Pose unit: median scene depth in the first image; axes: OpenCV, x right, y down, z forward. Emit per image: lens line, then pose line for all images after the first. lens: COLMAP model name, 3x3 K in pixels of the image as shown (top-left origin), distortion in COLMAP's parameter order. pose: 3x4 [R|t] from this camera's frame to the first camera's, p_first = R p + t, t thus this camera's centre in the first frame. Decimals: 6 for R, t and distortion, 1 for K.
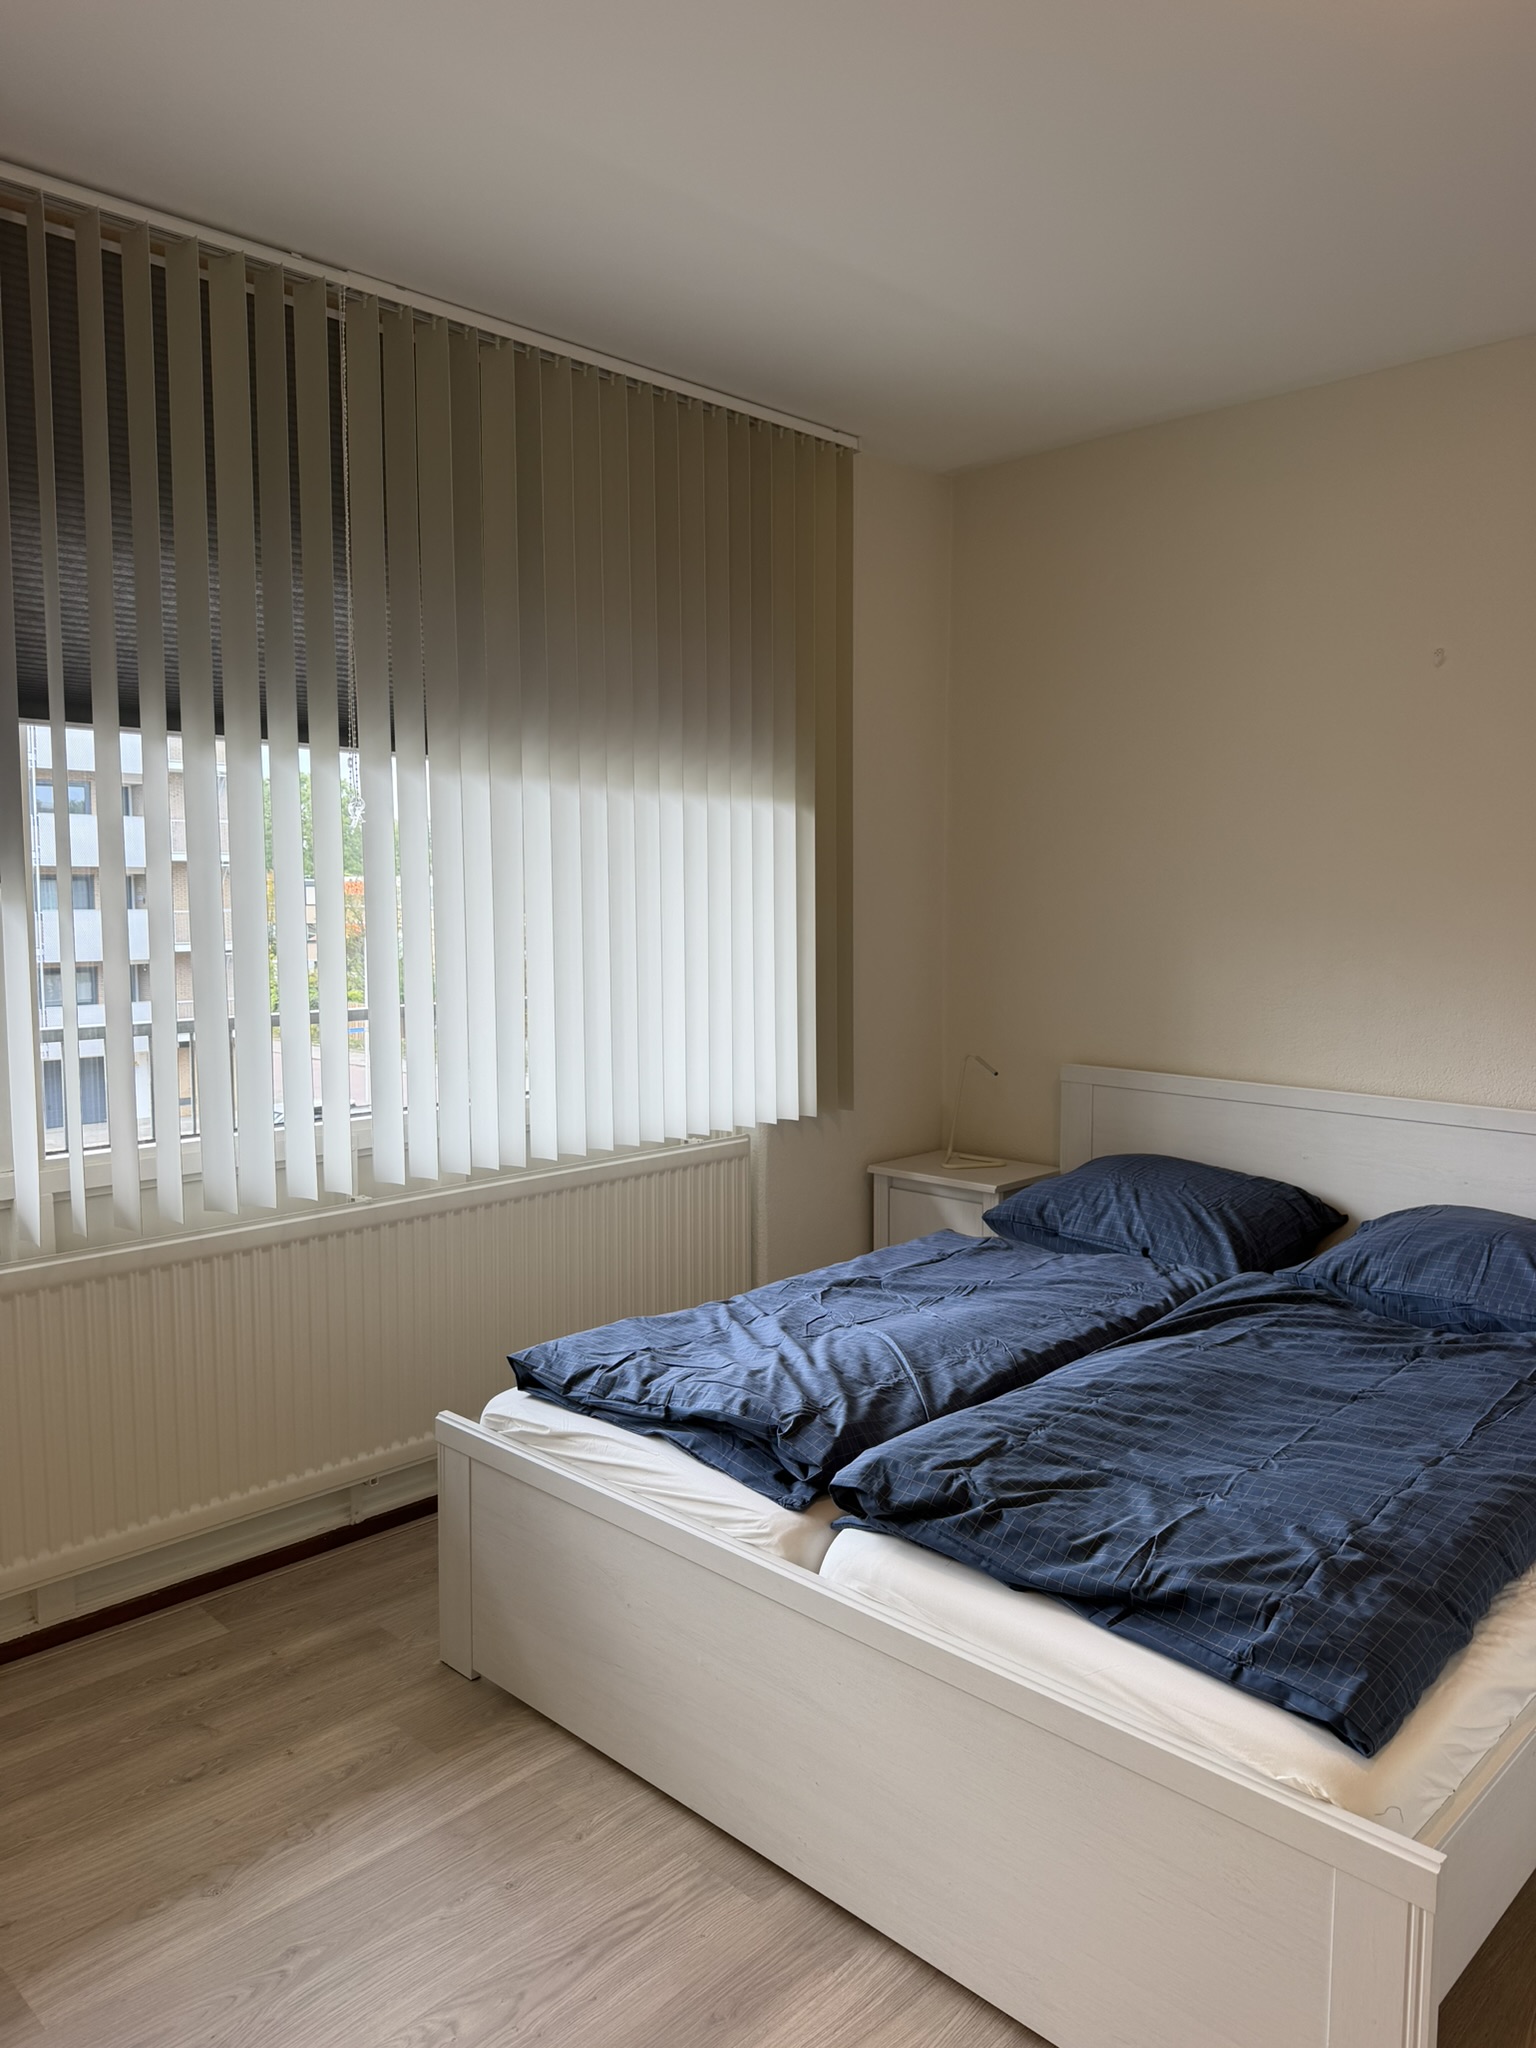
lens RADIAL K [[1445.0, 0, 765.4], [0, 1445.0, 1021.0], [0, 0, 1]] dist [0.006240, -0.019581]
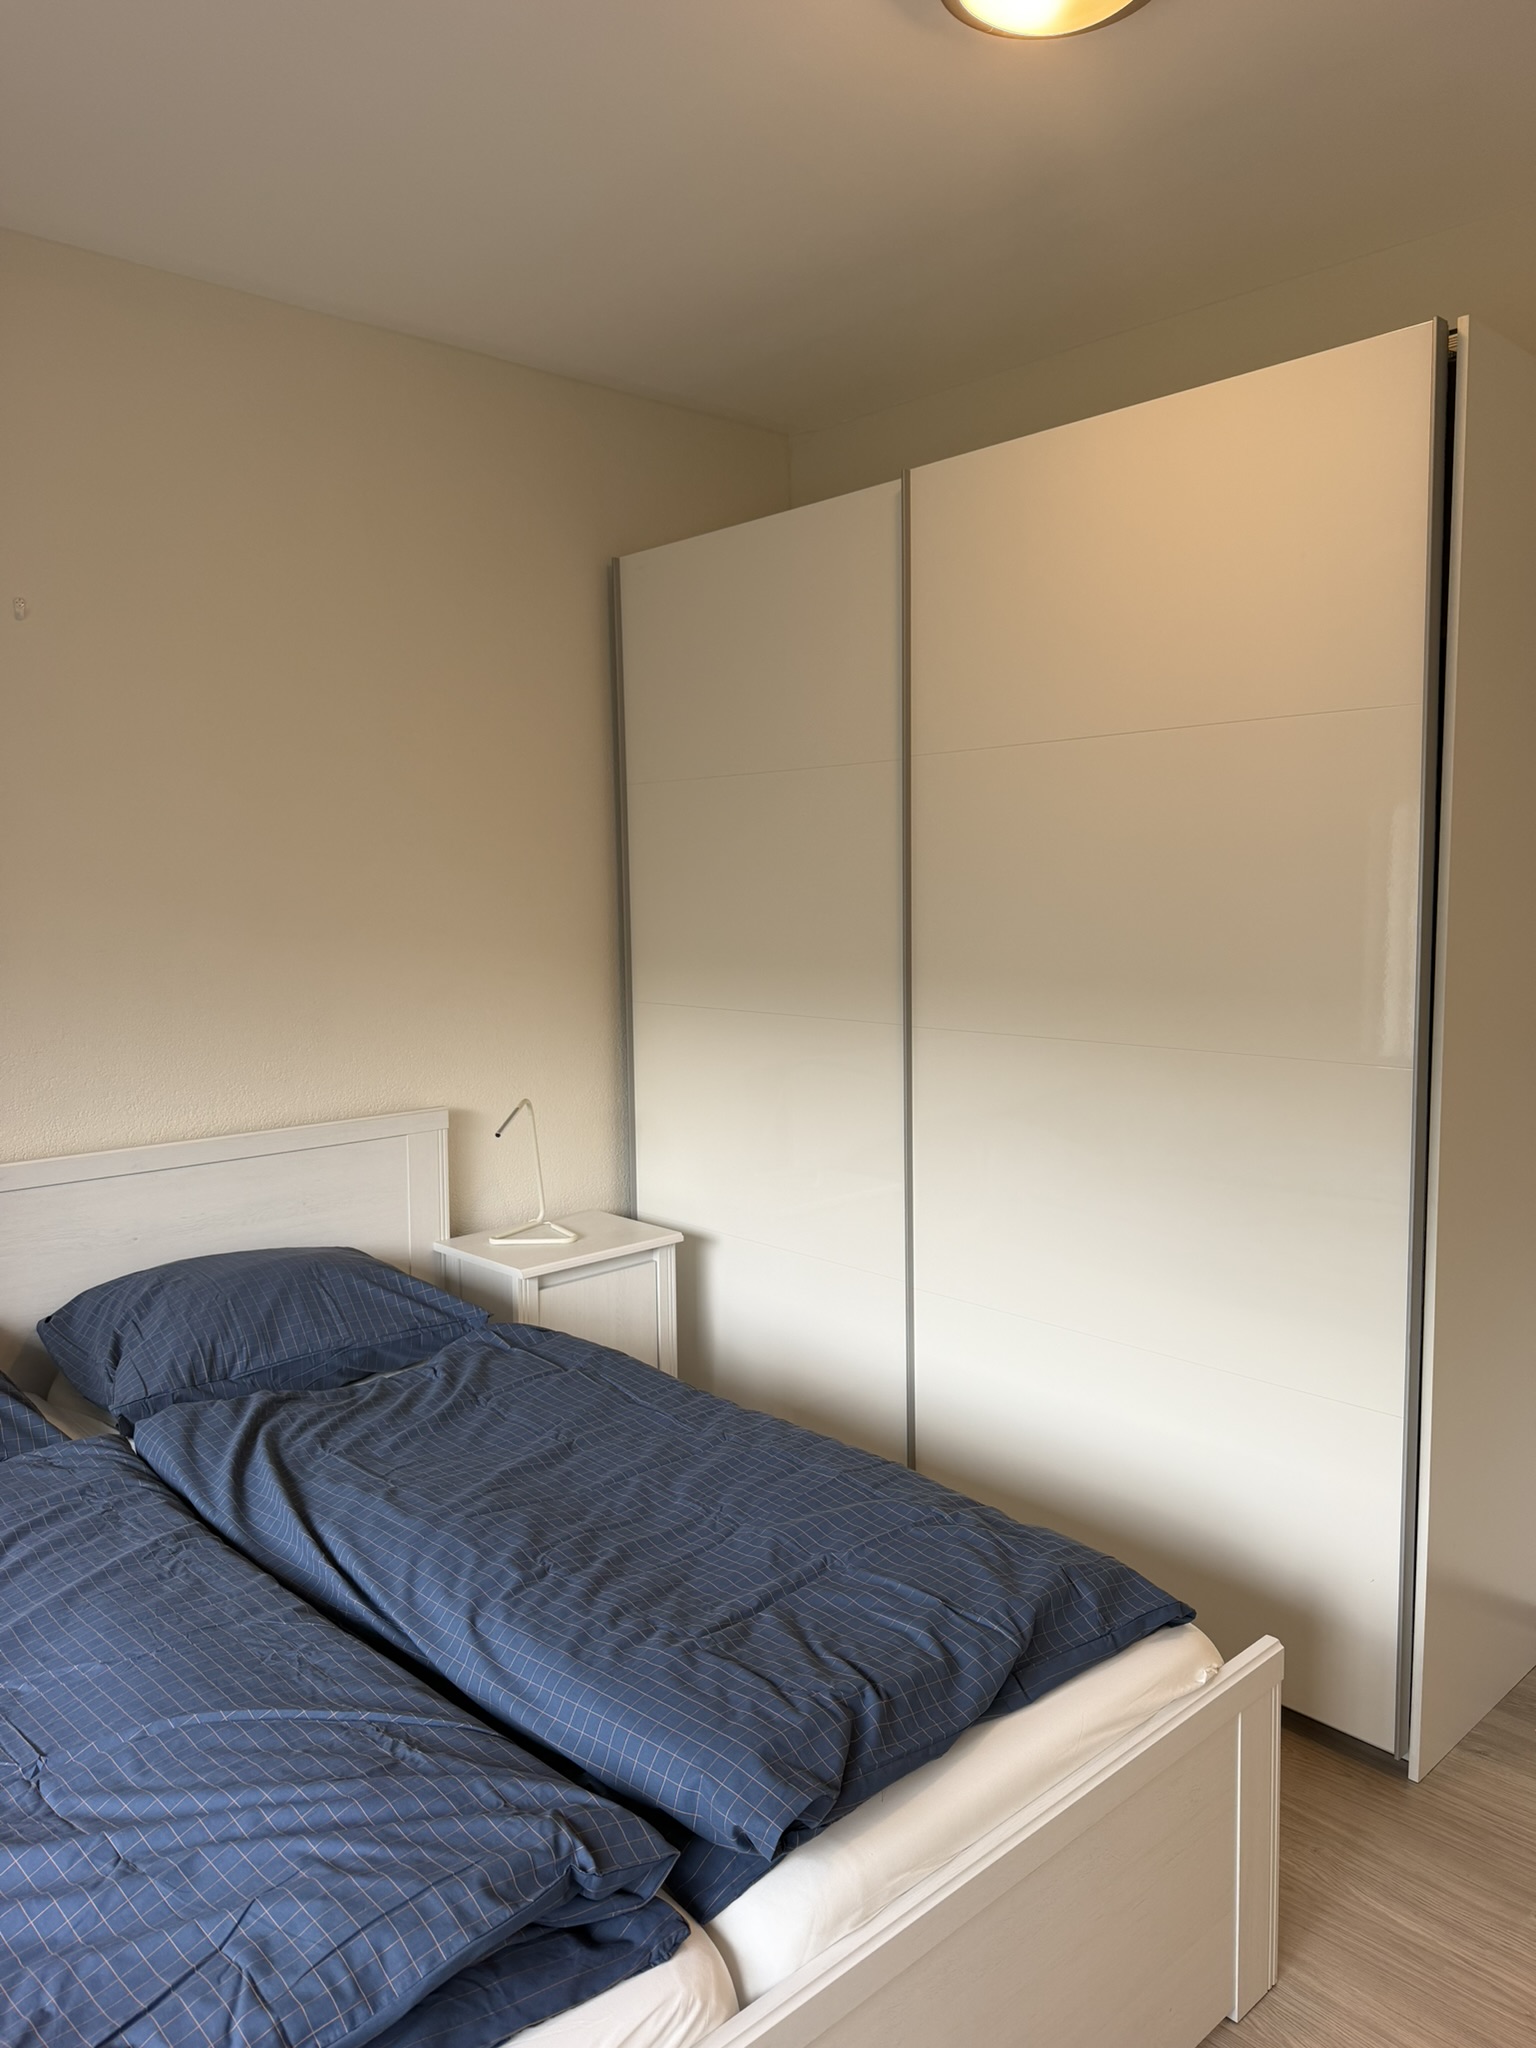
lens RADIAL K [[1445.0, 0, 766.3], [0, 1445.0, 1028.3], [0, 0, 1]] dist [0.006240, -0.019581]
pose [[0.052054, -0.106972, 0.992899, -0.387959], [0.108623, 0.988954, 0.100852, -0.066604], [-0.992719, 0.102602, 0.063099, 0.658298]]
